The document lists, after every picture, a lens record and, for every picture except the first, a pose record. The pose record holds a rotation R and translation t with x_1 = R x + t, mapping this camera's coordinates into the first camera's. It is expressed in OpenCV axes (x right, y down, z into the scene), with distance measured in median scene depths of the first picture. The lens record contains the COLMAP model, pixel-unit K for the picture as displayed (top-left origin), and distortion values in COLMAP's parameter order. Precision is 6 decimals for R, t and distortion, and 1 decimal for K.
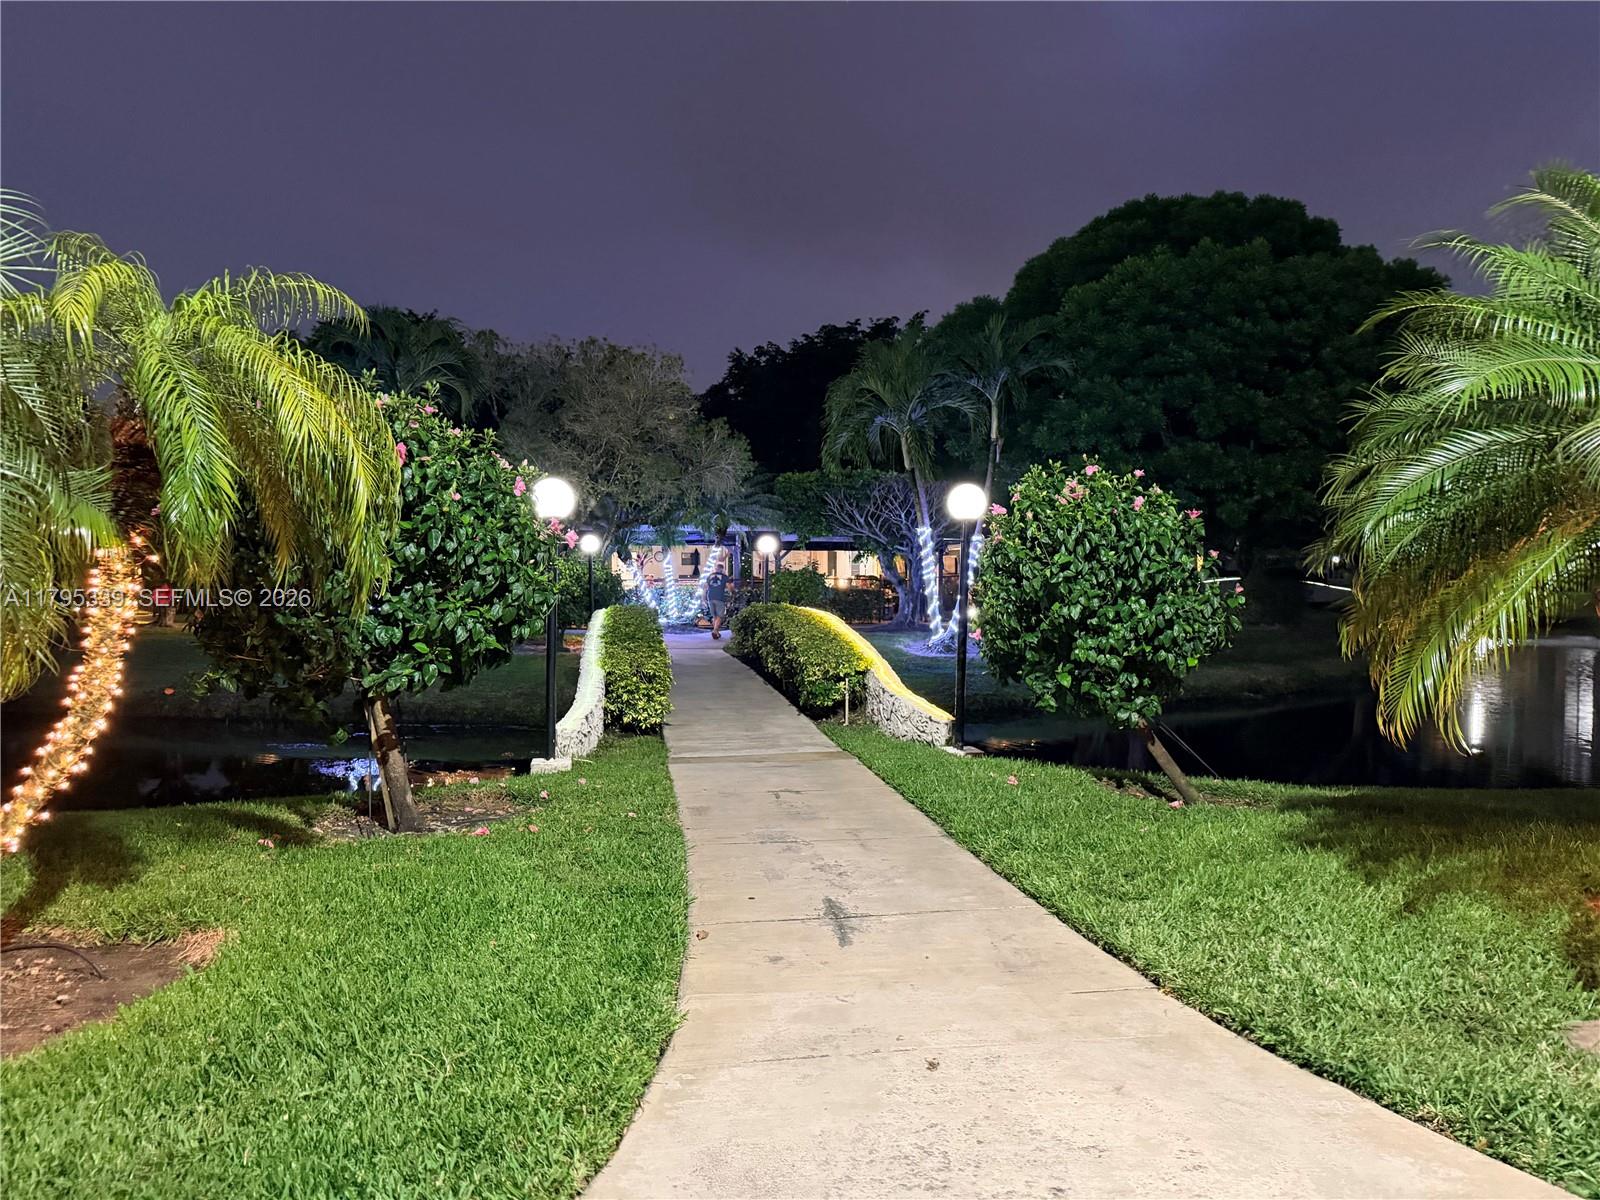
lens RADIAL K [[1113.7, 0, 800.0], [0, 1113.7, 600.0], [0, 0, 1]] dist [0.084411, -0.108801]
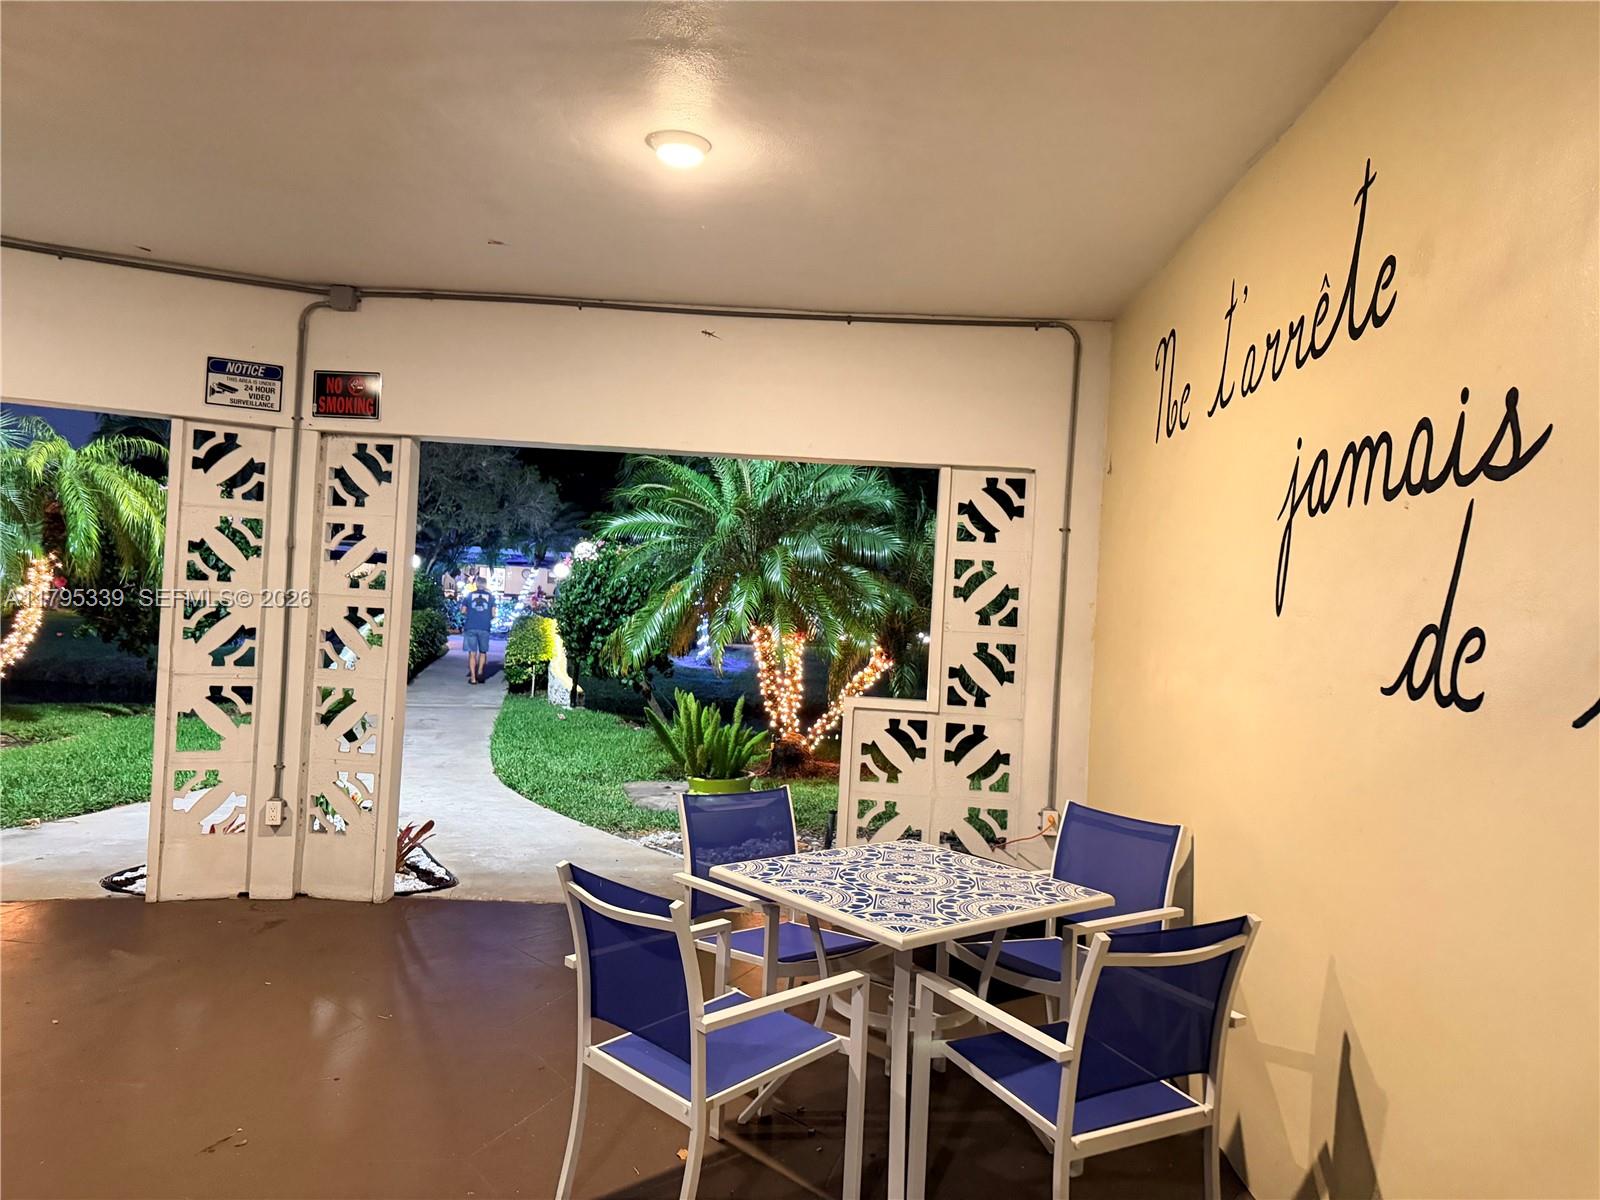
lens RADIAL K [[1084.5, 0, 803.1], [0, 1084.5, 595.7], [0, 0, 1]] dist [-0.004616, -0.005563]
pose [[0.993493, 0.057784, 0.098150, 0.660661], [-0.054970, 0.998002, -0.031134, 0.008671], [-0.099753, 0.025536, 0.994685, -1.229640]]
